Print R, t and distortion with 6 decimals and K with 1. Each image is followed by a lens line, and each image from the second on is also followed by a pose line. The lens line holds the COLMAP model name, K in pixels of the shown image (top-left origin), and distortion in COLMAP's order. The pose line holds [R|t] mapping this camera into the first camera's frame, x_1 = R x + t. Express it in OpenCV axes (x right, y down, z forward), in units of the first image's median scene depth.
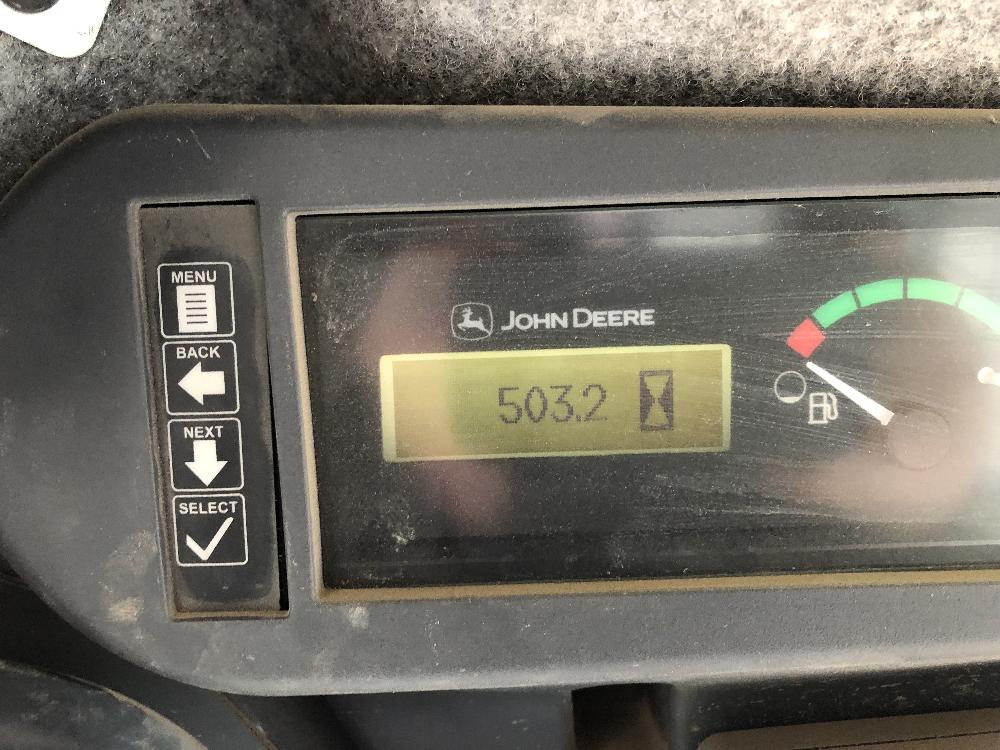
lens RADIAL K [[822.3, 0, 492.0], [0, 822.3, 369.0], [0, 0, 1]] dist [0.004131, 0.004951]
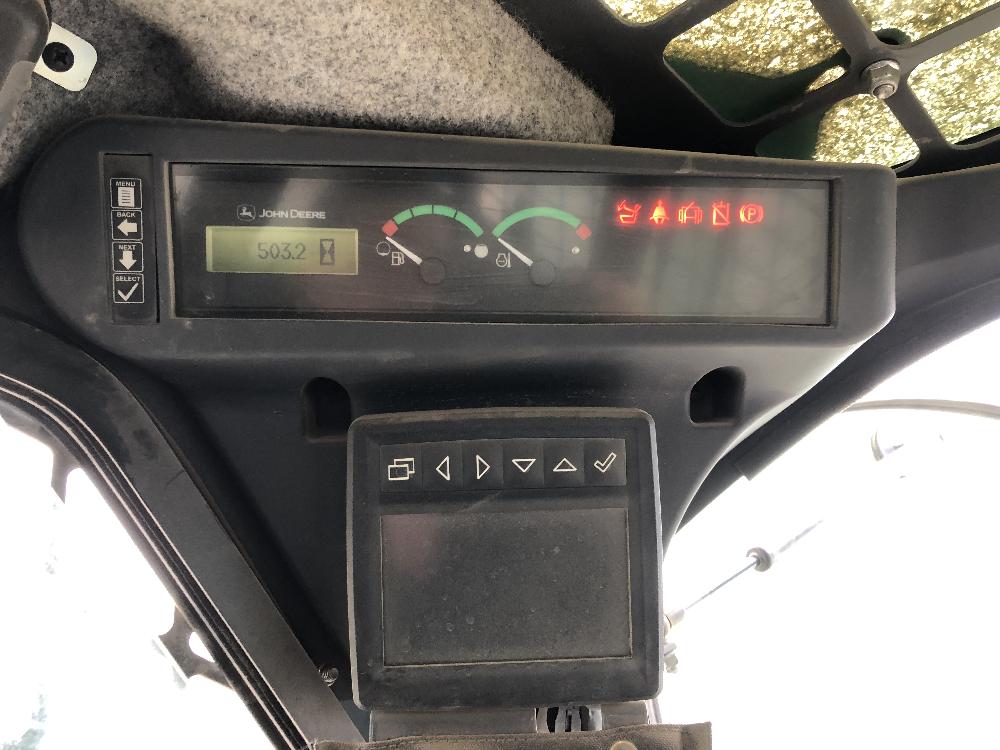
lens RADIAL K [[822.3, 0, 507.2], [0, 822.3, 383.3], [0, 0, 1]] dist [0.004131, 0.004951]
pose [[0.996365, 0.037417, 0.076527, 0.599360], [-0.037020, 0.999293, -0.006592, 0.449493], [-0.076720, 0.003735, 0.997046, -1.517498]]
